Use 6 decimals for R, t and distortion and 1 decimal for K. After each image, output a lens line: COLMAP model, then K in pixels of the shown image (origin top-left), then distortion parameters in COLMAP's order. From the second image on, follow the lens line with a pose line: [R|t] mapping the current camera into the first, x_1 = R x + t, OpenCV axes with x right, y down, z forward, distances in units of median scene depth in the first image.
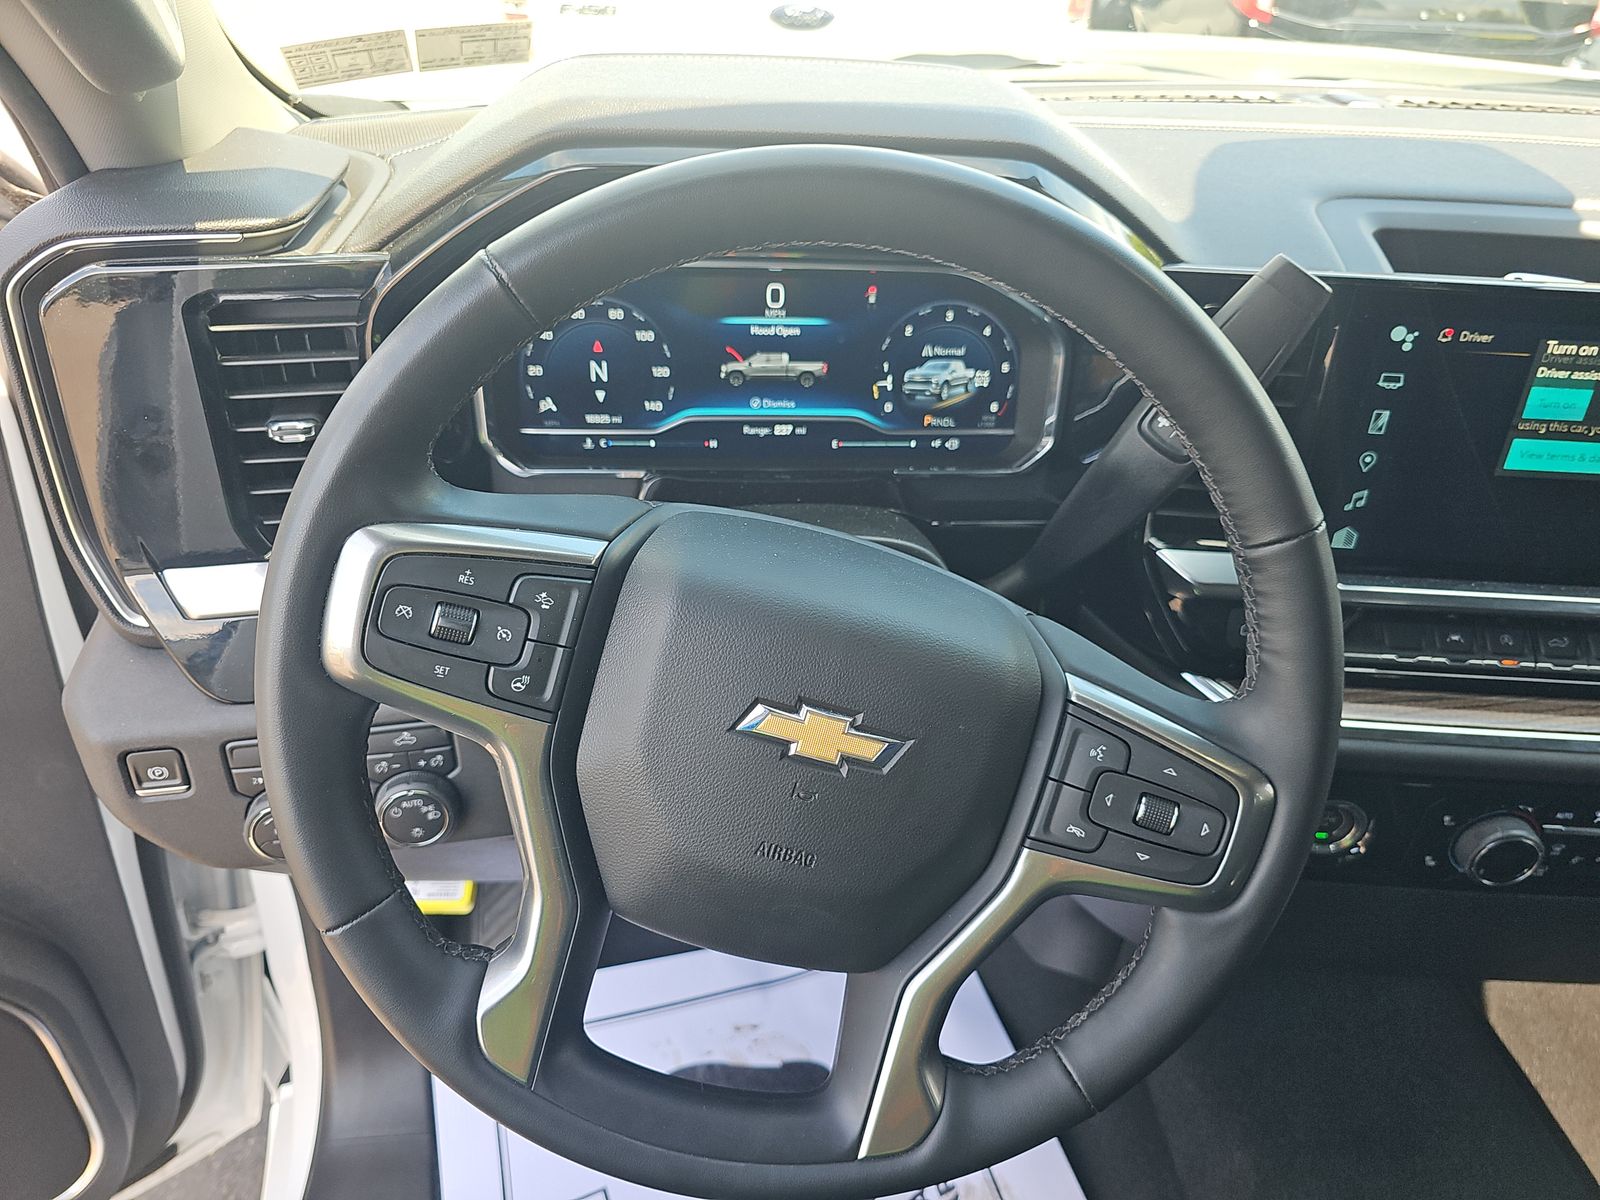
lens RADIAL K [[1028.6, 0, 806.7], [0, 1028.6, 602.6], [0, 0, 1]] dist [0.053379, -0.051860]
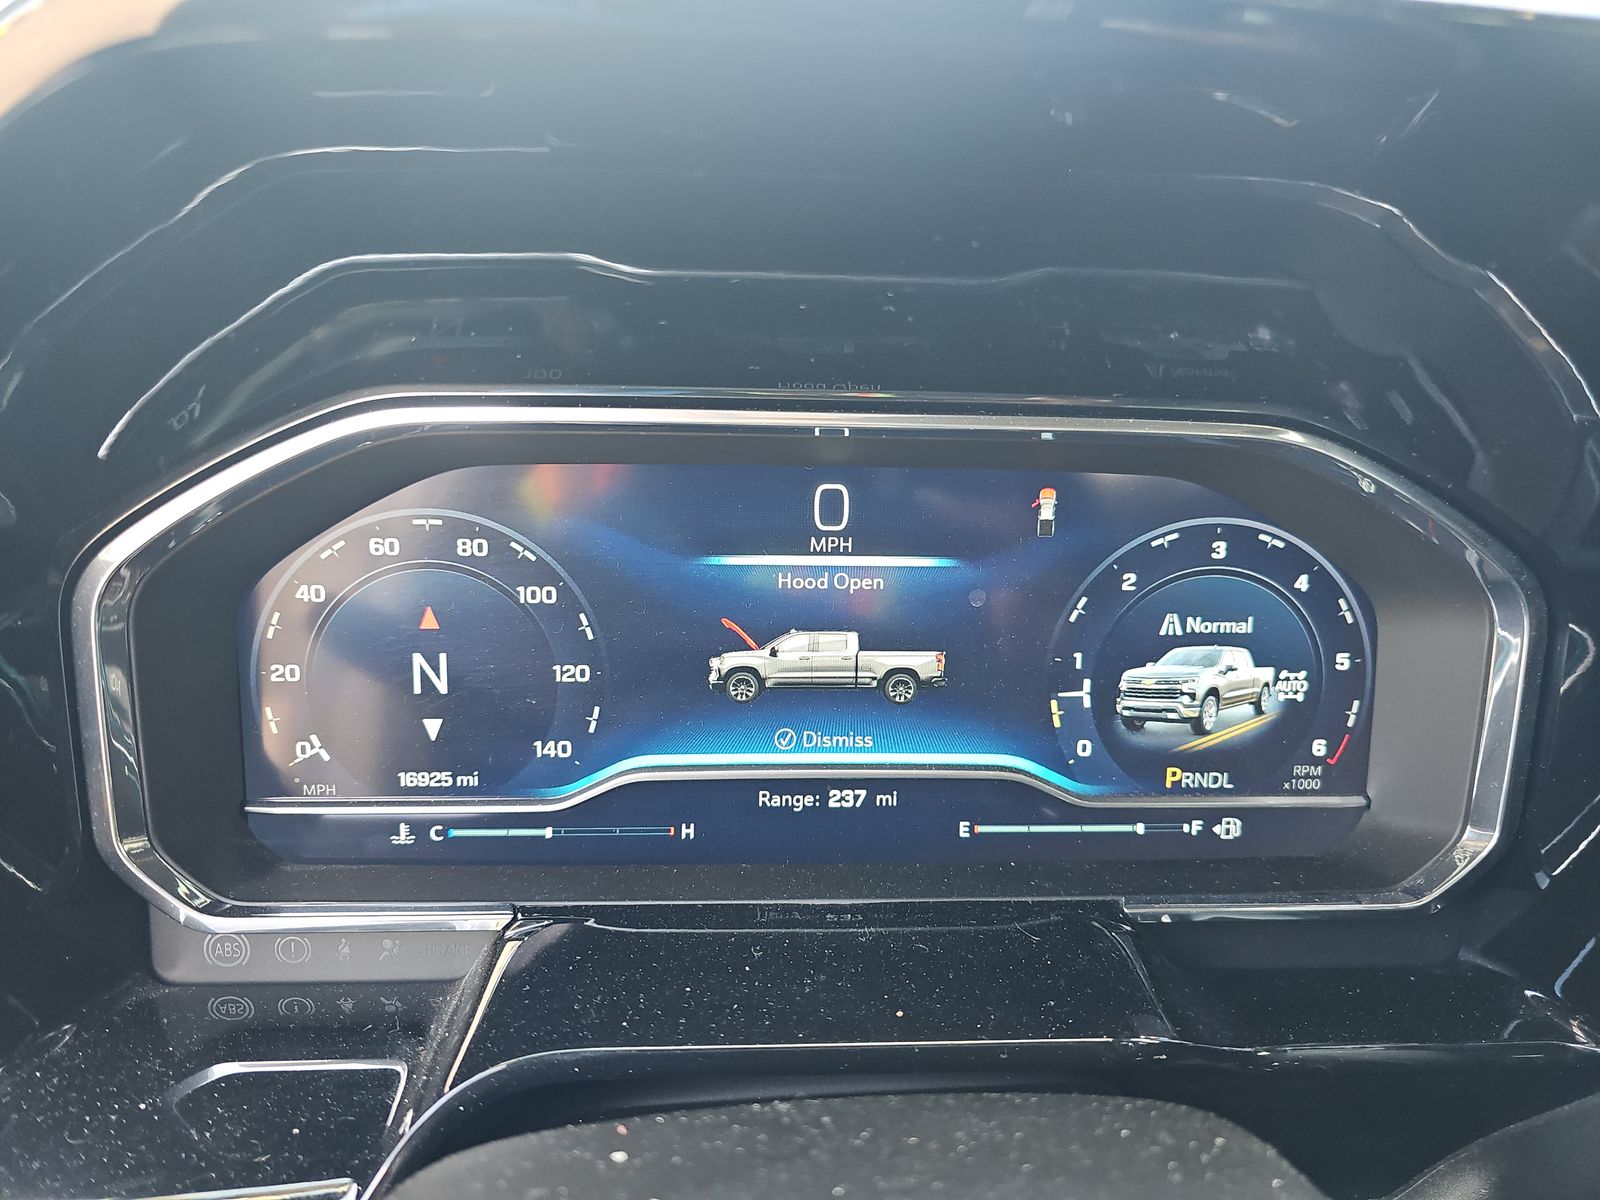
lens RADIAL K [[1028.6, 0, 806.7], [0, 1028.6, 602.6], [0, 0, 1]] dist [0.053379, -0.051860]
pose [[0.999652, -0.004746, -0.025935, -0.028531], [-0.002168, 0.965533, -0.260271, -0.135129], [0.026276, 0.260237, 0.965187, 0.556395]]
